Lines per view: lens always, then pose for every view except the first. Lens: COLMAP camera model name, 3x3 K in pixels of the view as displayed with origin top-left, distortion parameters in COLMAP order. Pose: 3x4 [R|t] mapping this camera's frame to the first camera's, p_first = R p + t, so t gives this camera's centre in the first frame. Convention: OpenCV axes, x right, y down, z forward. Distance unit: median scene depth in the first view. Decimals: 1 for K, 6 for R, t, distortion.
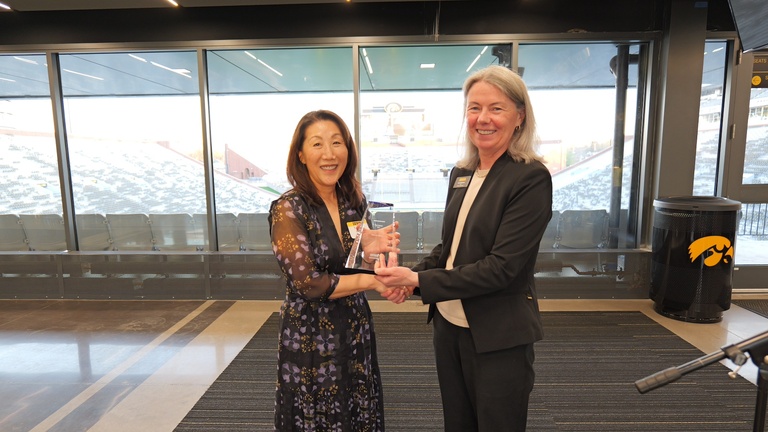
lens RADIAL K [[451.7, 0, 385.2], [0, 451.7, 220.9], [0, 0, 1]] dist [-0.030536, 0.012569]
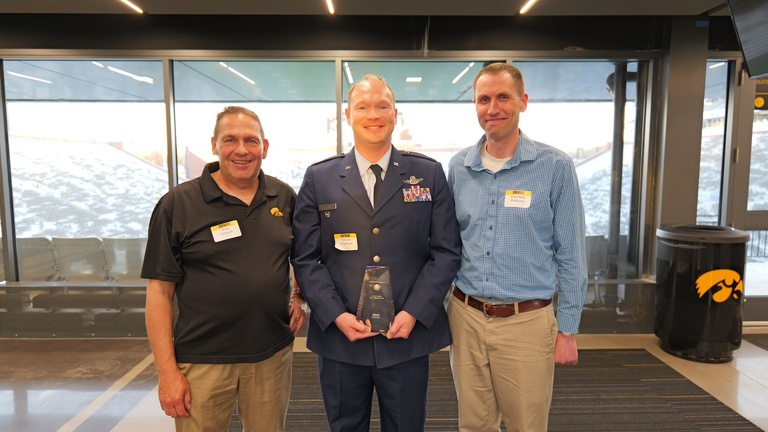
lens RADIAL K [[483.6, 0, 383.7], [0, 483.6, 211.0], [0, 0, 1]] dist [0.001884, -0.004465]
pose [[0.998766, 0.004740, 0.049435, -0.019920], [-0.002769, 0.999201, -0.039868, -0.037508], [-0.049584, 0.039682, 0.997981, 0.012972]]
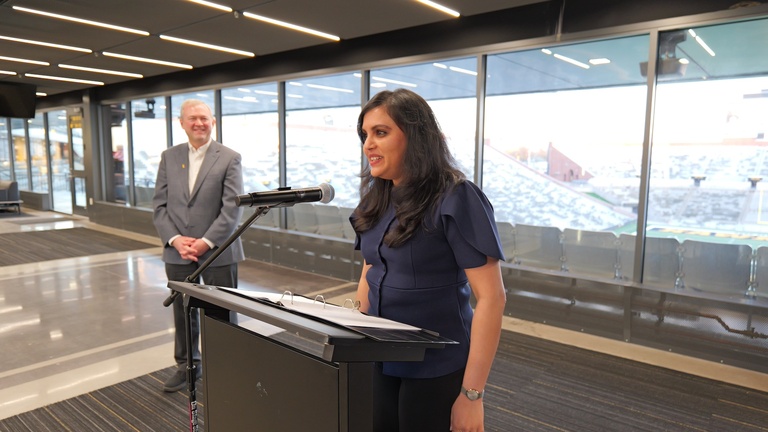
lens RADIAL K [[508.3, 0, 370.4], [0, 508.3, 223.9], [0, 0, 1]] dist [-0.006503, 0.003308]
pose [[0.778256, 0.098624, -0.620154, 0.465019], [-0.103515, 0.994228, 0.028209, -0.019249], [0.619356, 0.042241, 0.783973, -0.028554]]
